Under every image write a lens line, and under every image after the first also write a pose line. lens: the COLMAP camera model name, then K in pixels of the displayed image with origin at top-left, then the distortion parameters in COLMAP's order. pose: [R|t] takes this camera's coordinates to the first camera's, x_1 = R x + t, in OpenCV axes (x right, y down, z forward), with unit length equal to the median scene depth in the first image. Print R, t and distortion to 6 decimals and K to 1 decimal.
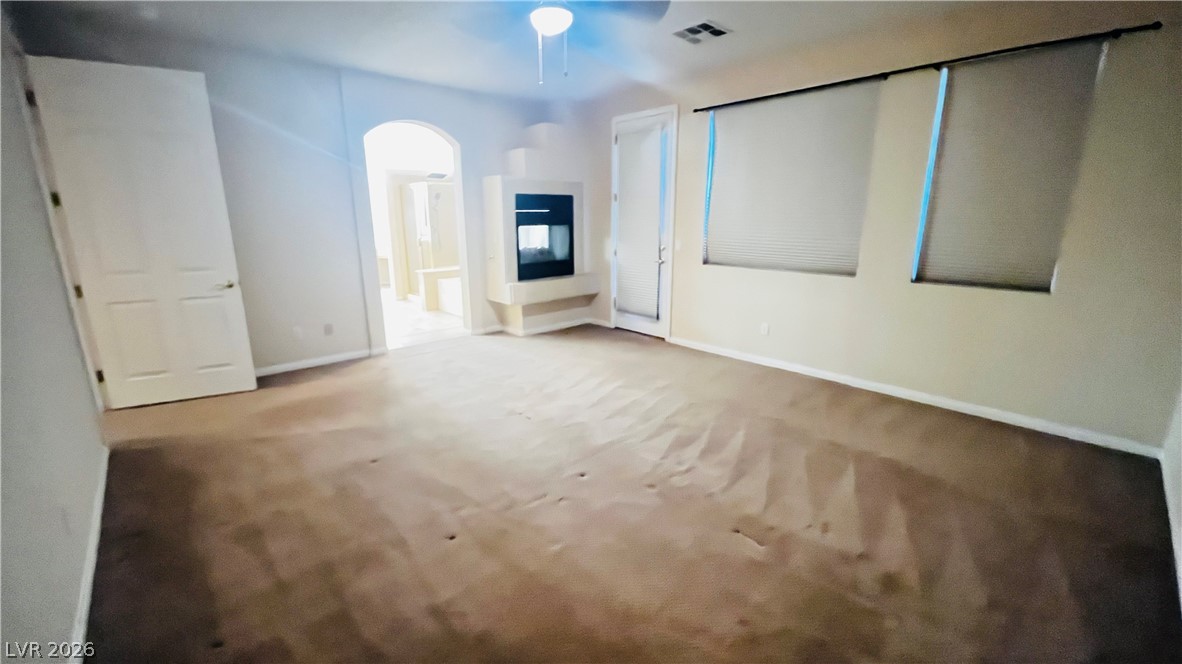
lens RADIAL K [[476.5, 0, 592.7], [0, 476.5, 326.4], [0, 0, 1]] dist [-0.004191, -0.000271]
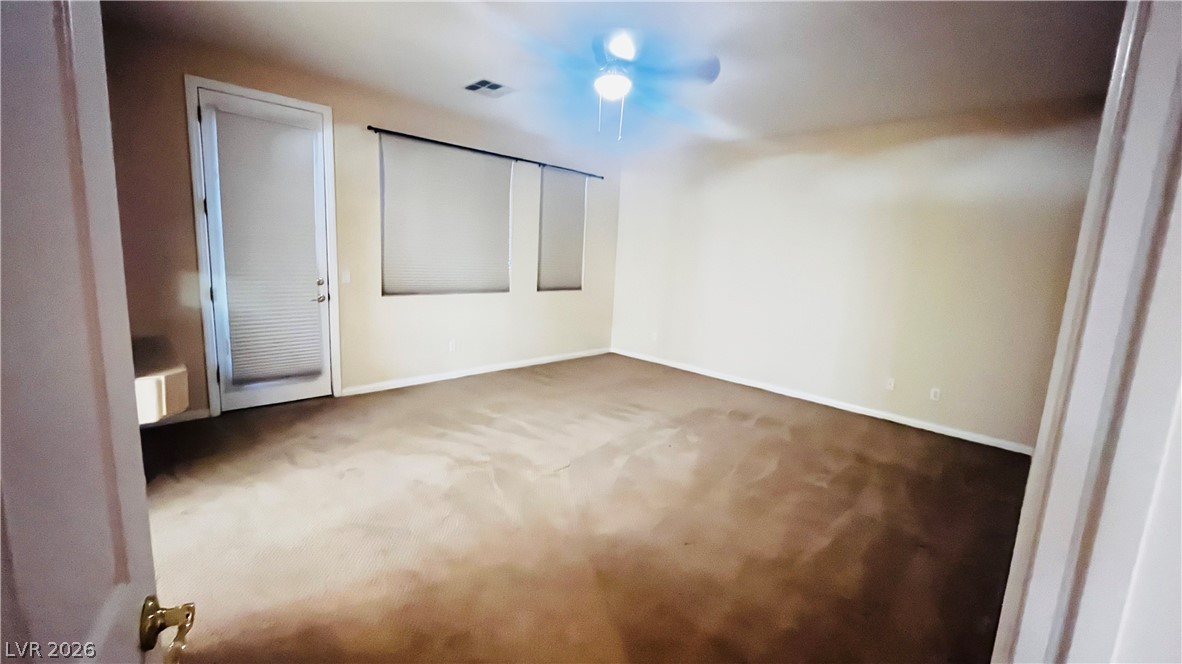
lens RADIAL K [[476.5, 0, 592.7], [0, 476.5, 326.4], [0, 0, 1]] dist [-0.004191, -0.000271]
pose [[-0.041052, -0.151901, 0.987543, -0.778169], [0.180229, 0.971038, 0.156854, -0.161492], [-0.982768, 0.184423, -0.012486, 0.698590]]
